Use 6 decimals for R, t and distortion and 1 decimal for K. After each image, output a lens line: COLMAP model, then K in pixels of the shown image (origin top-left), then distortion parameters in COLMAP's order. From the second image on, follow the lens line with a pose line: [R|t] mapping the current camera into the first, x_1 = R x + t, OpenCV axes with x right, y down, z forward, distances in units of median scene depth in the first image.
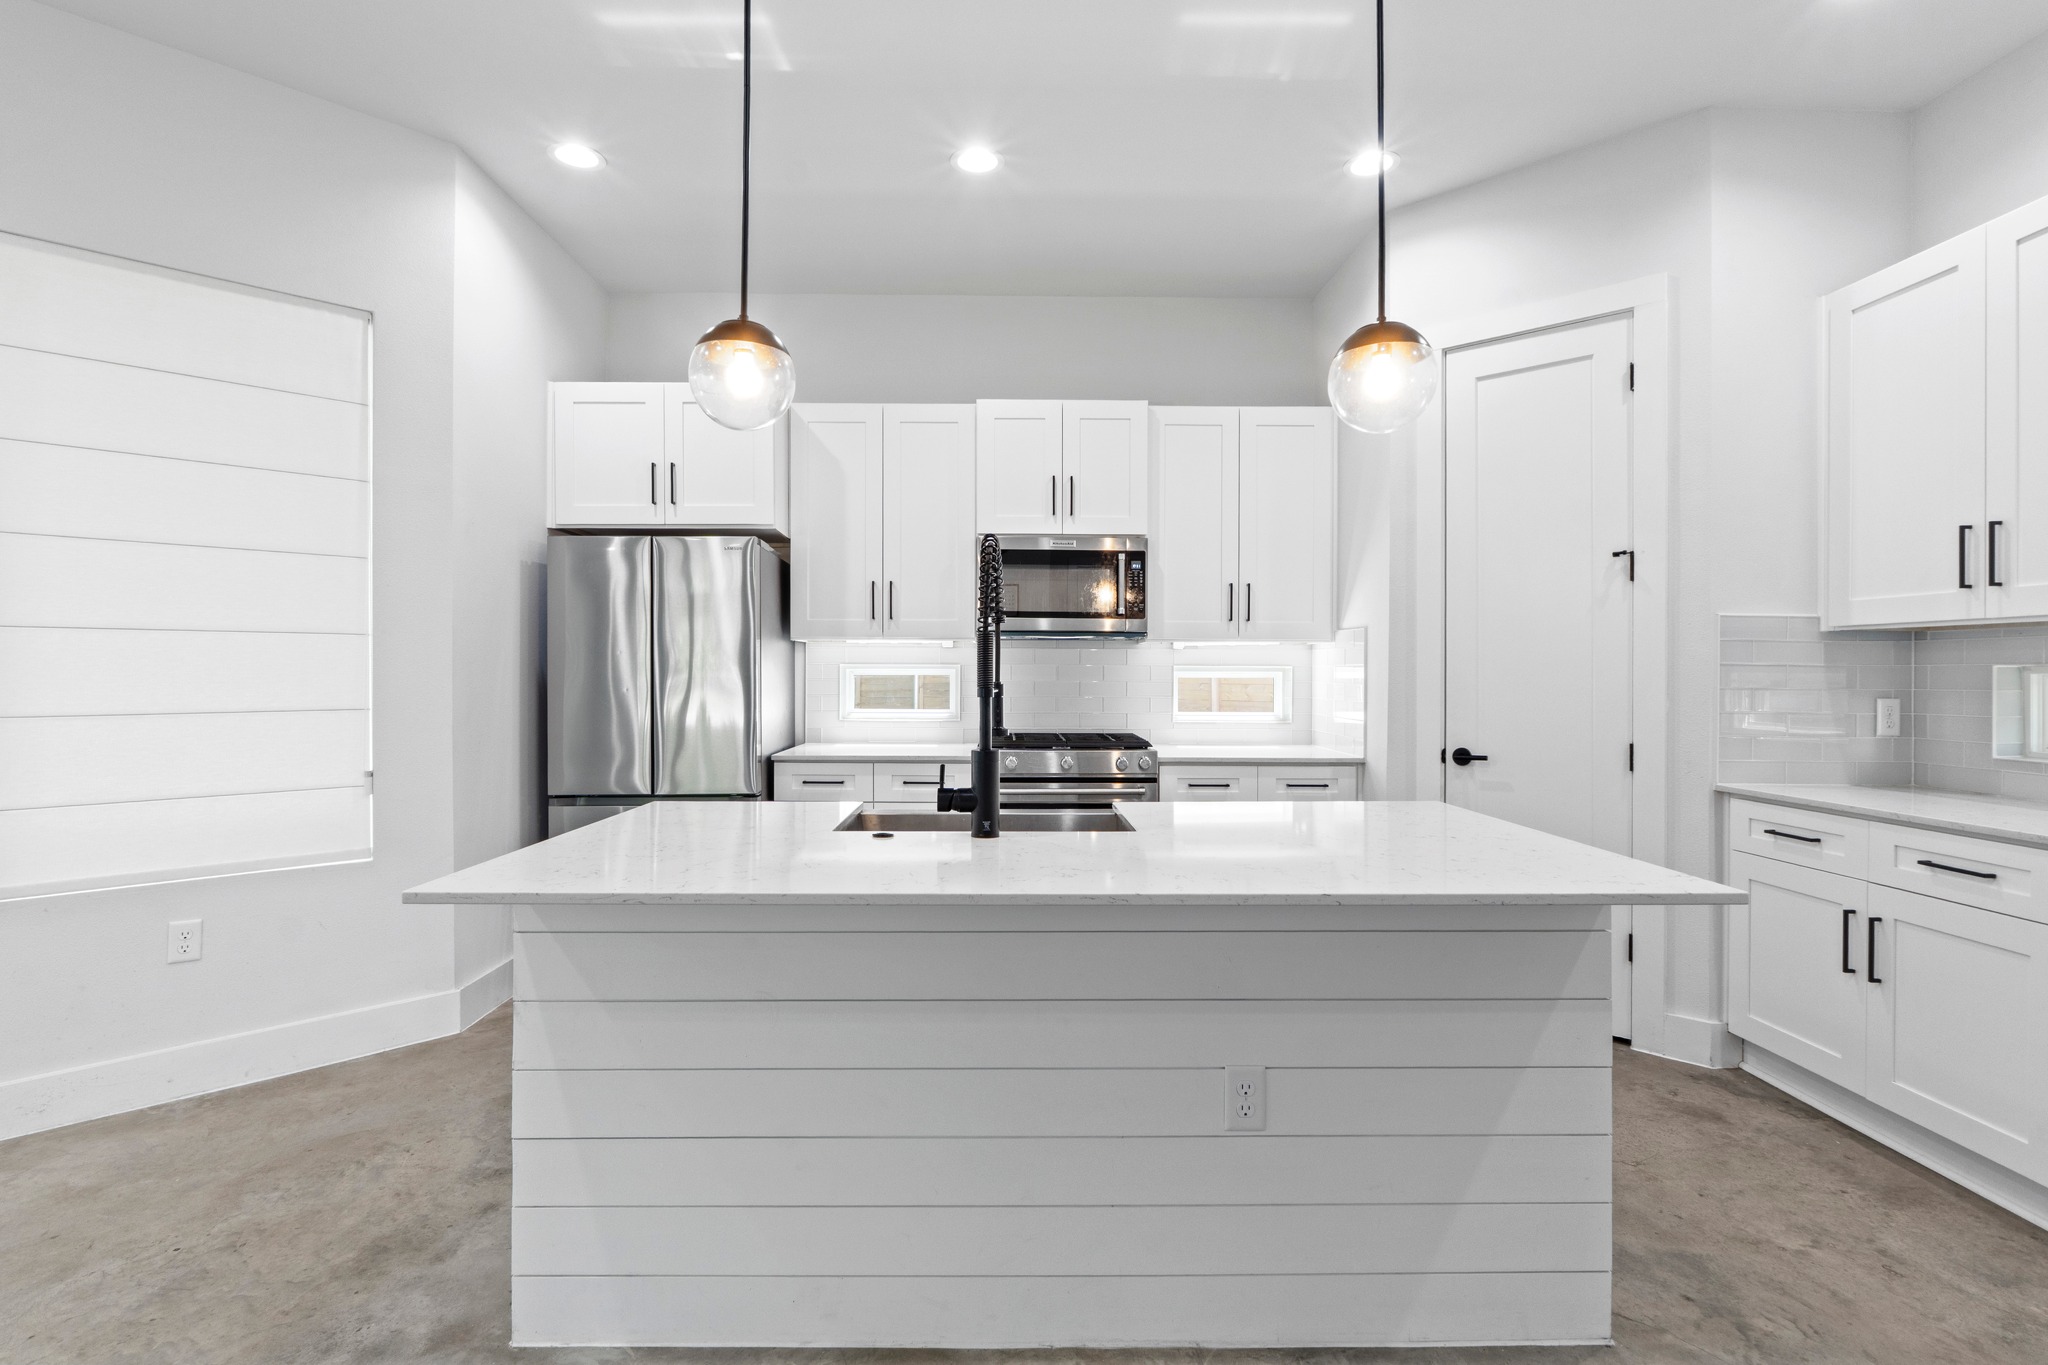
lens RADIAL K [[974.5, 0, 1013.2], [0, 974.5, 681.4], [0, 0, 1]] dist [-0.003440, -0.000280]
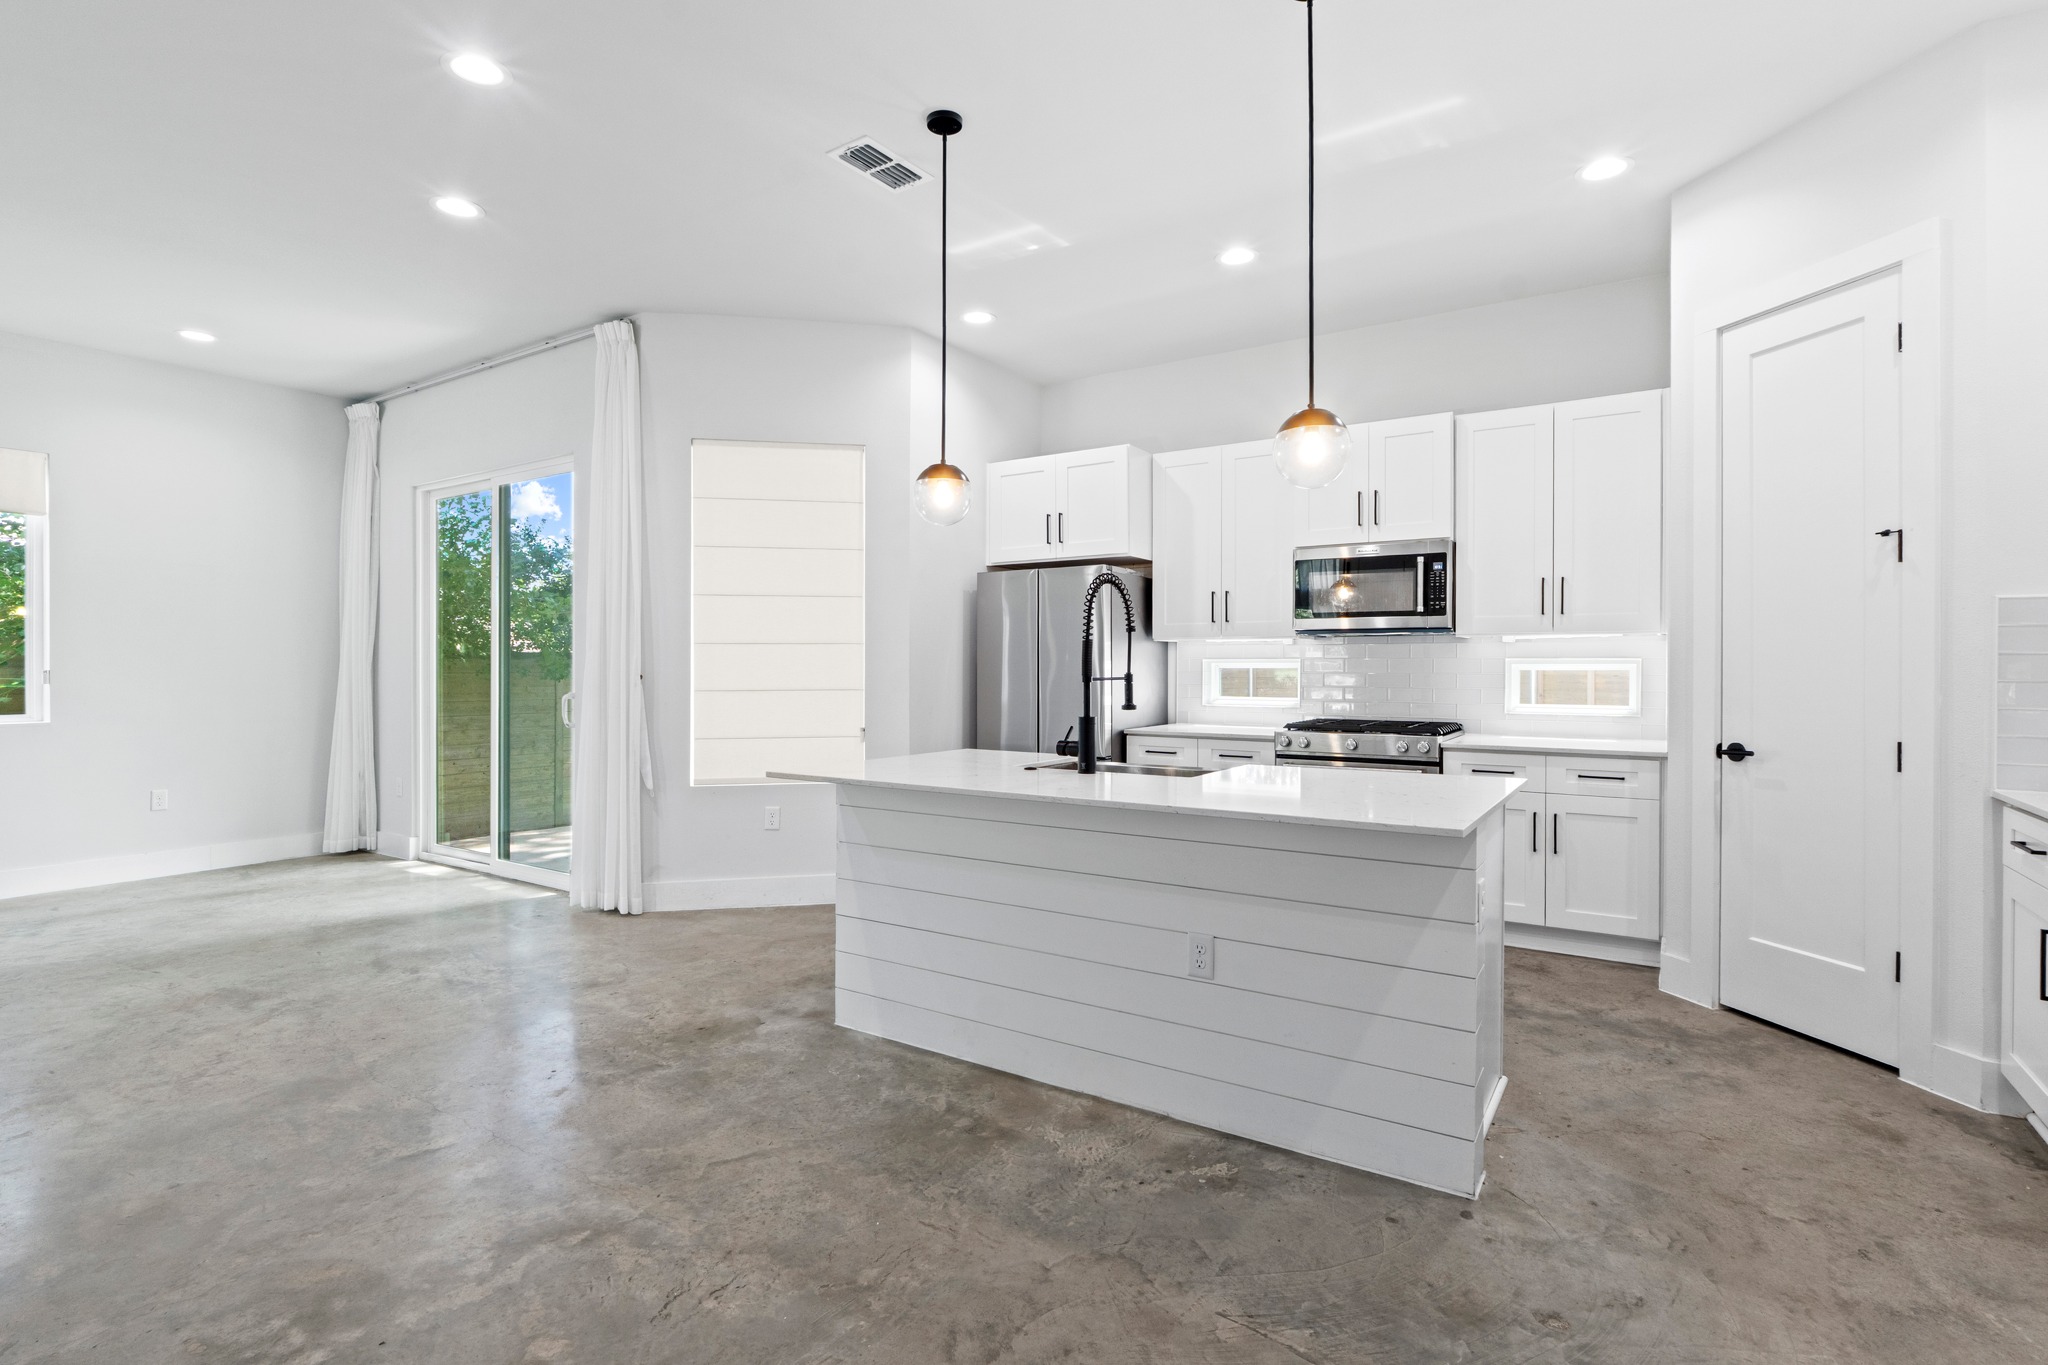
lens RADIAL K [[980.5, 0, 1034.2], [0, 980.5, 675.0], [0, 0, 1]] dist [-0.003611, -0.000328]
pose [[0.835016, 0.001899, -0.550223, 0.462840], [-0.002549, 0.999997, -0.000417, 0.004194], [0.550220, 0.001751, 0.835018, -0.203046]]
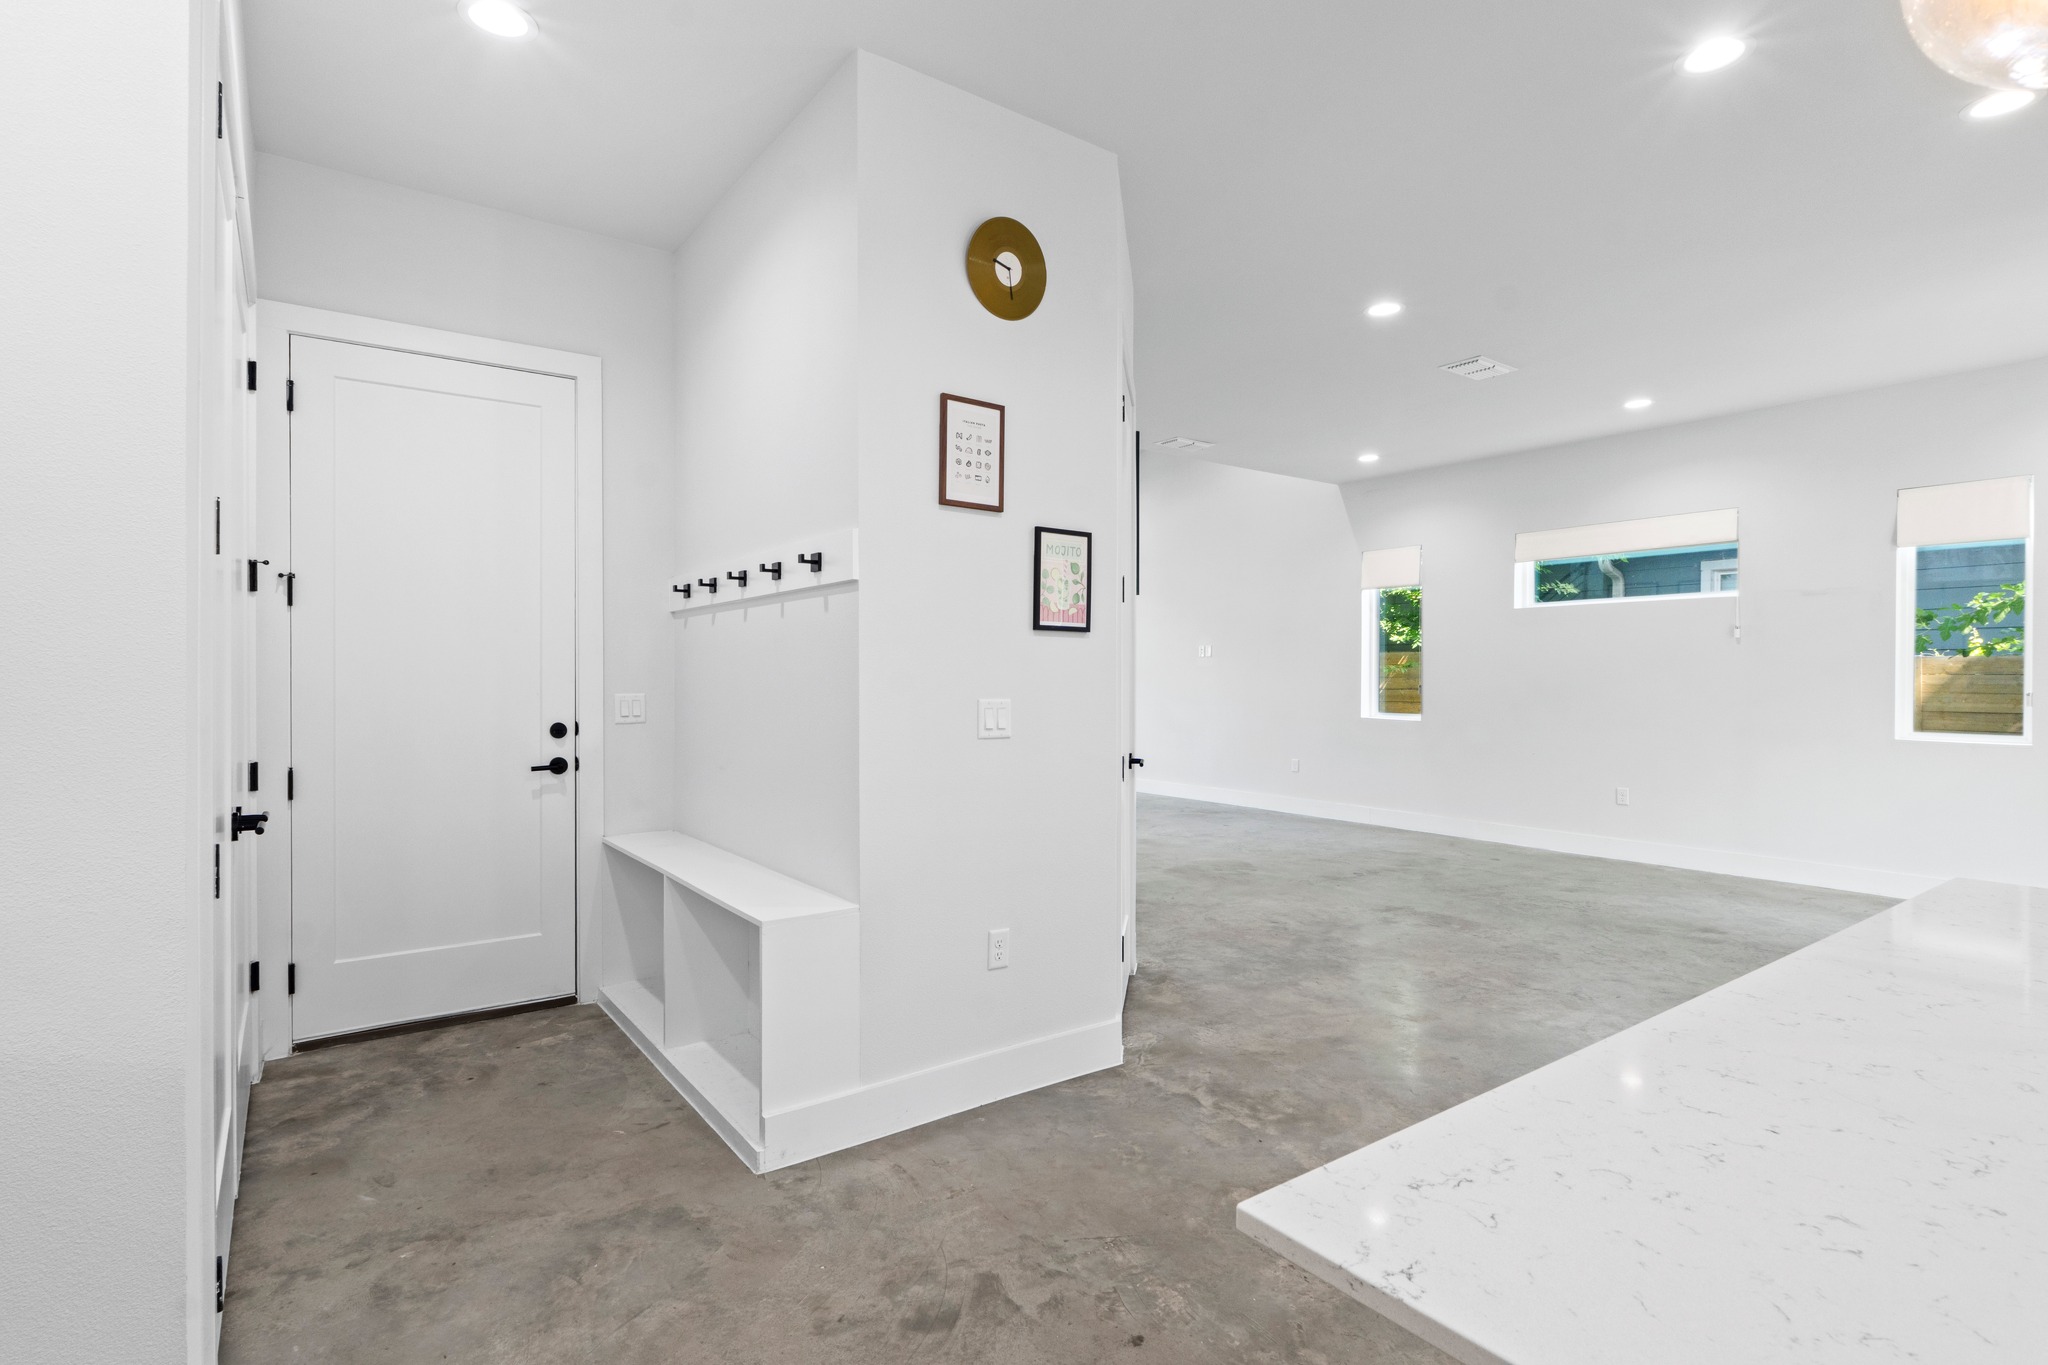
lens RADIAL K [[980.5, 0, 1034.2], [0, 980.5, 675.0], [0, 0, 1]] dist [-0.003611, -0.000328]
pose [[-0.811900, -0.009465, -0.583720, 0.499122], [-0.010516, 0.999943, -0.001588, -0.011814], [0.583702, 0.004849, -0.811953, 0.602841]]
